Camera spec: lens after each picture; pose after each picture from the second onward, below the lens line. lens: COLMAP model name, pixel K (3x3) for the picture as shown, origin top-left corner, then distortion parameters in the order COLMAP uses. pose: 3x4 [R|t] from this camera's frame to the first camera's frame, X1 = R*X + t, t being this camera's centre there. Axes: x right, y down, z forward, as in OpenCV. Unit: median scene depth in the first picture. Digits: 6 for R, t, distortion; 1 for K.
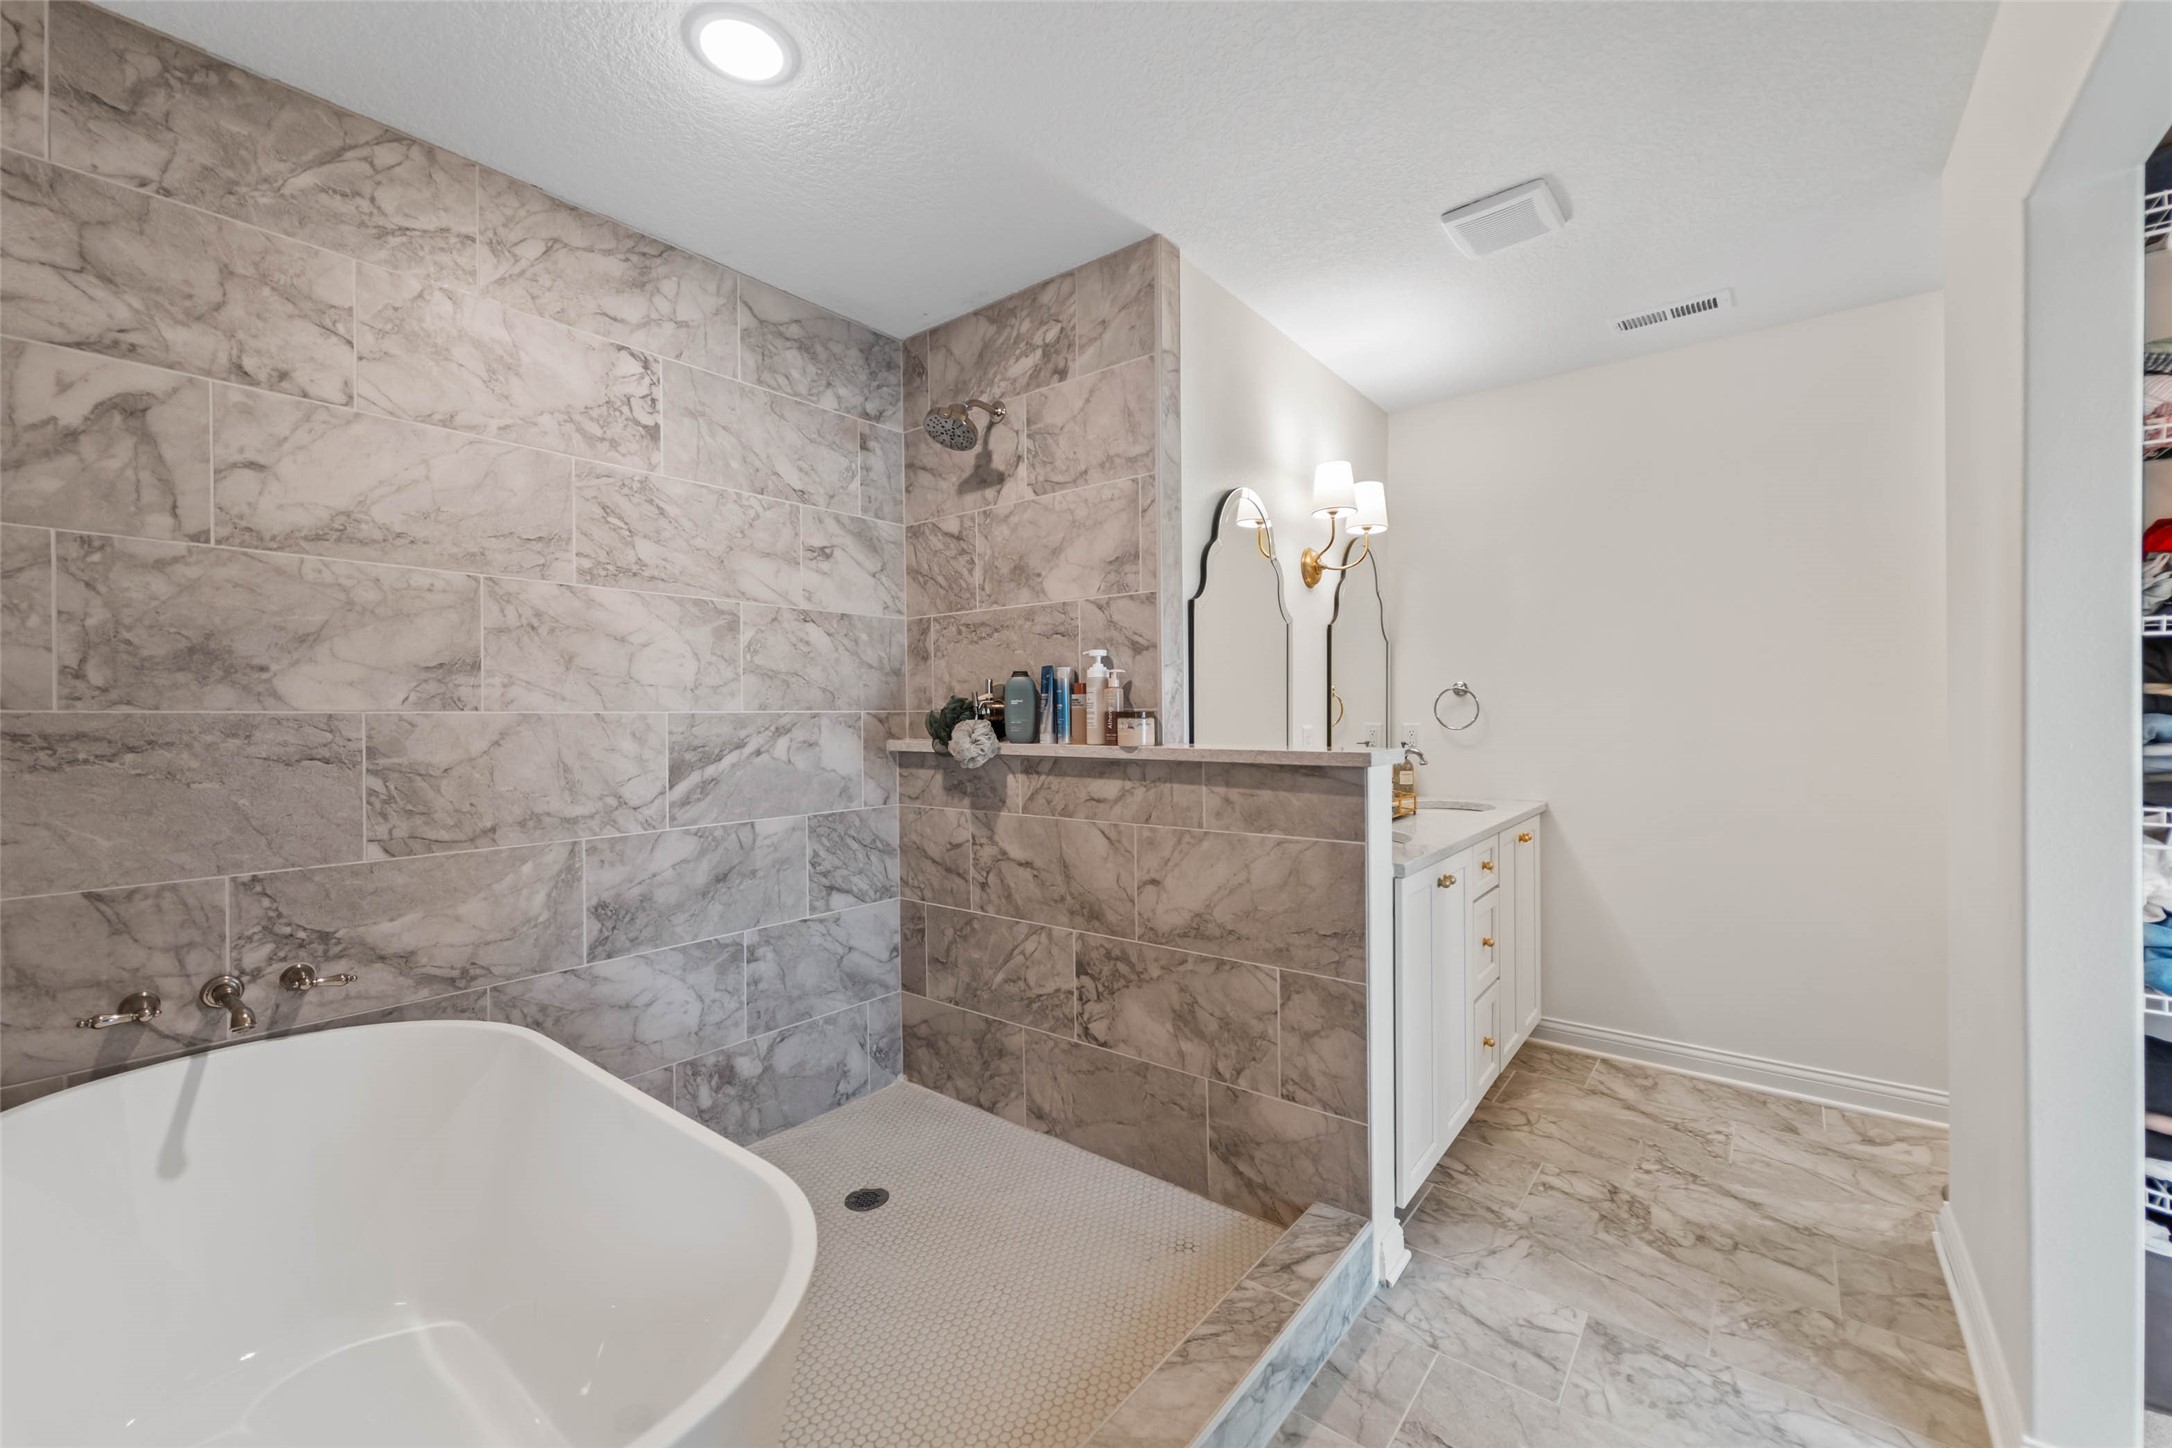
lens RADIAL K [[870.5, 0, 1083.2], [0, 870.5, 721.9], [0, 0, 1]] dist [-0.002179, -0.000395]
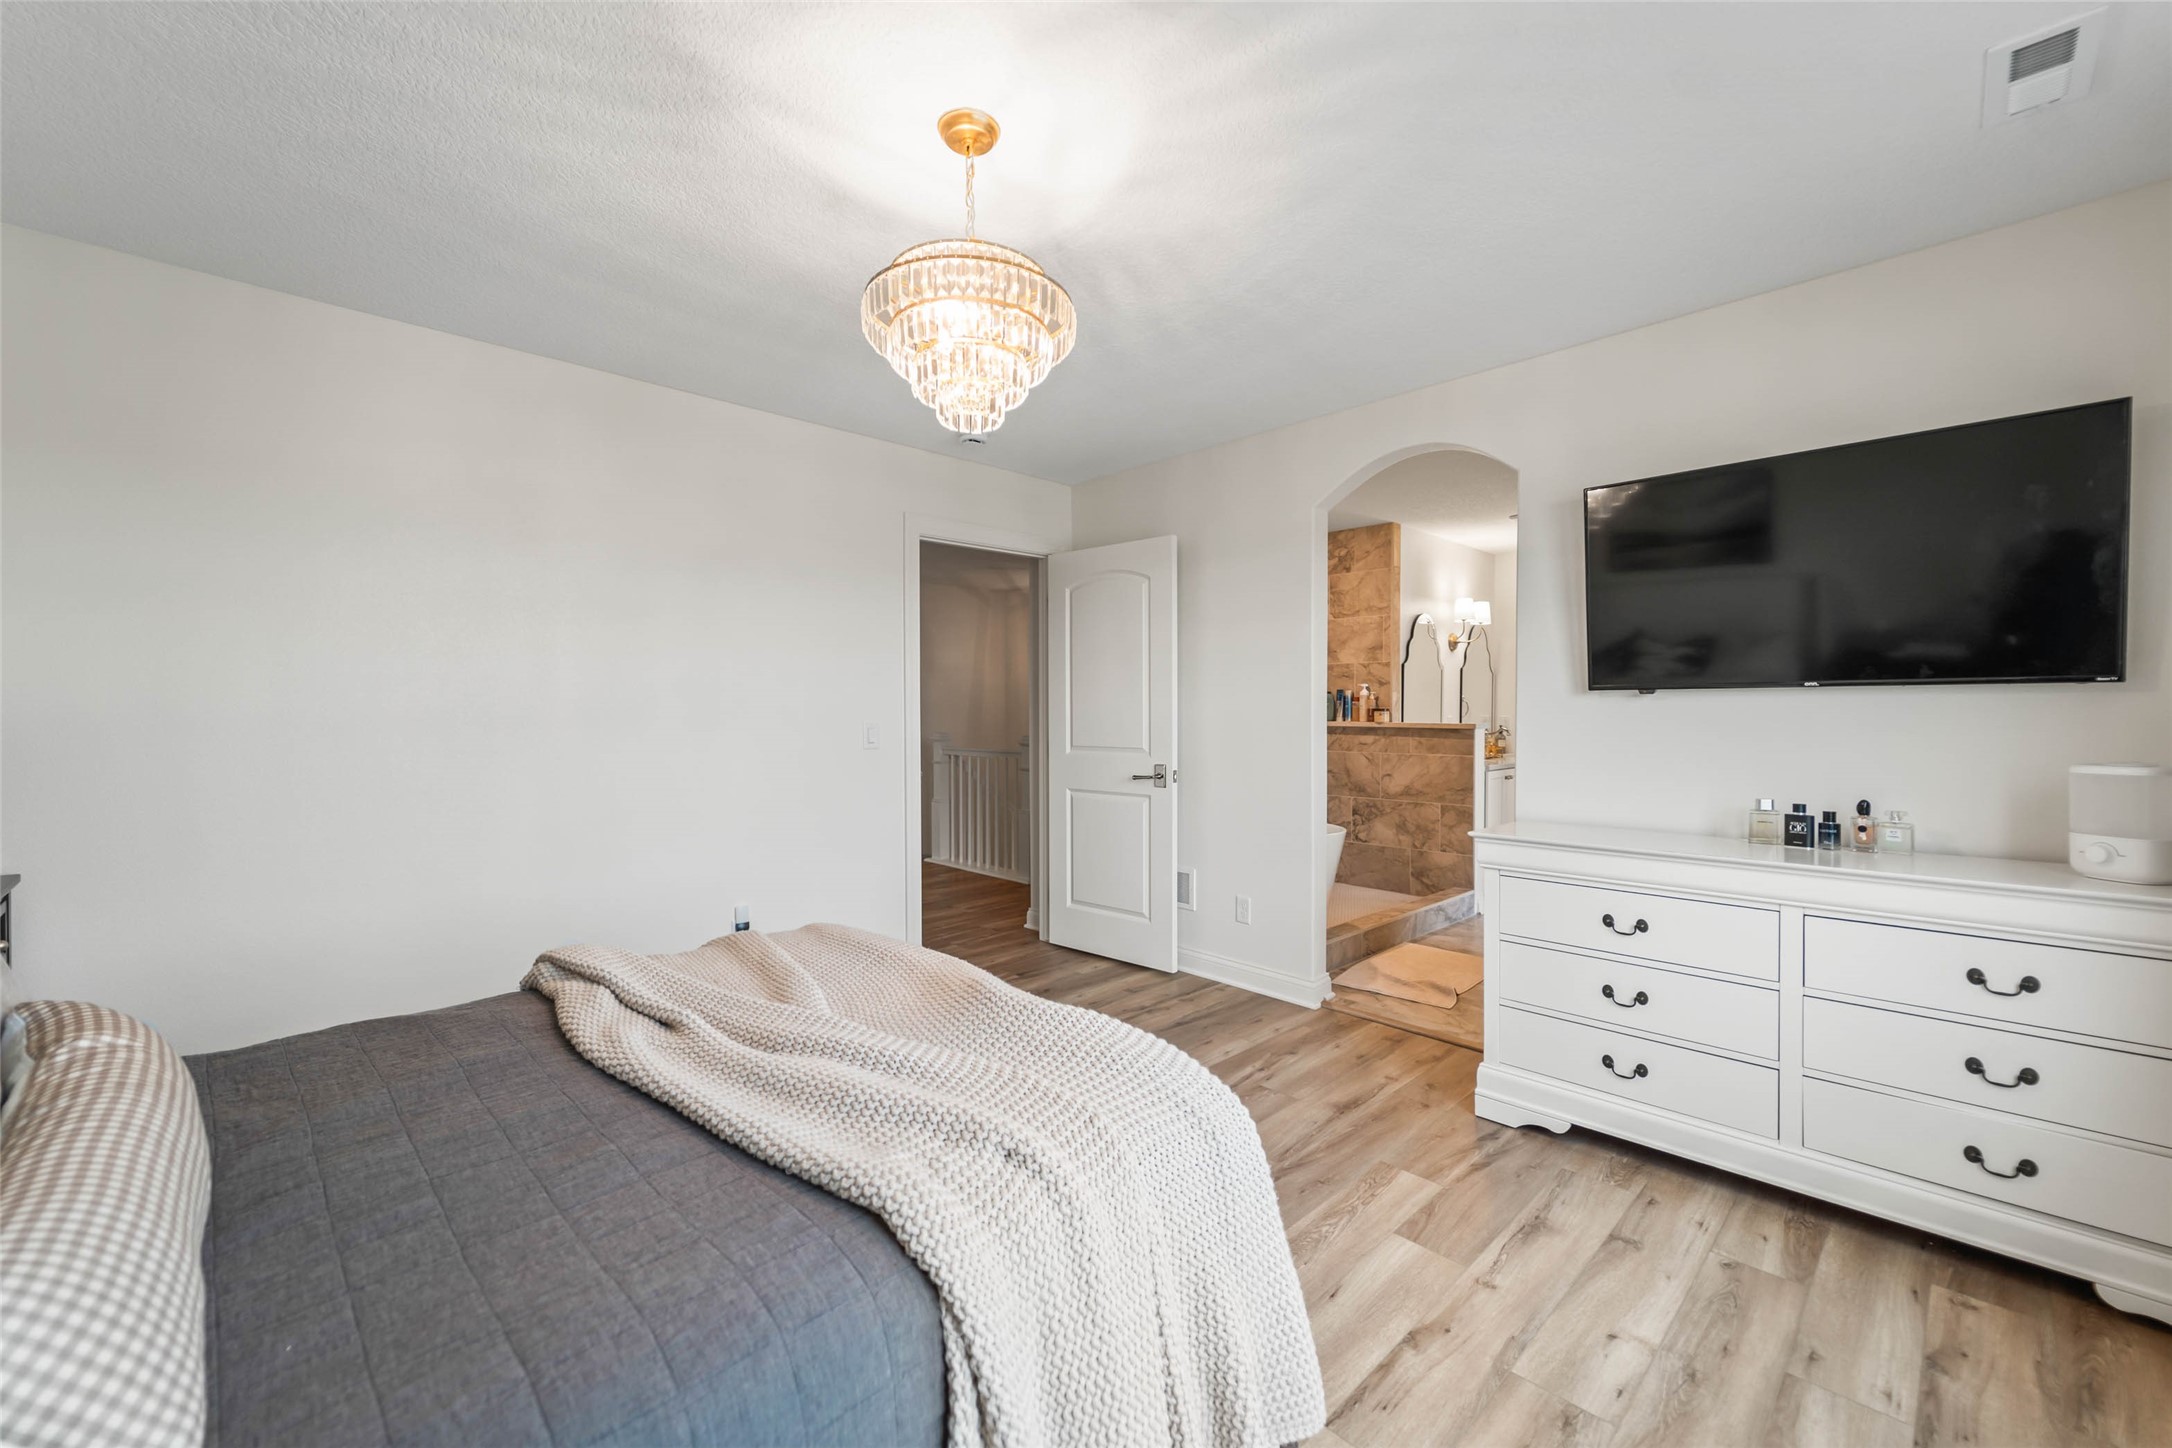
lens RADIAL K [[870.5, 0, 1089.4], [0, 870.5, 724.4], [0, 0, 1]] dist [-0.002179, -0.000395]
pose [[0.991549, 0.008110, -0.129480, -0.446097], [-0.006084, 0.999853, 0.016034, -0.001537], [0.129591, -0.015111, 0.991452, -1.600401]]
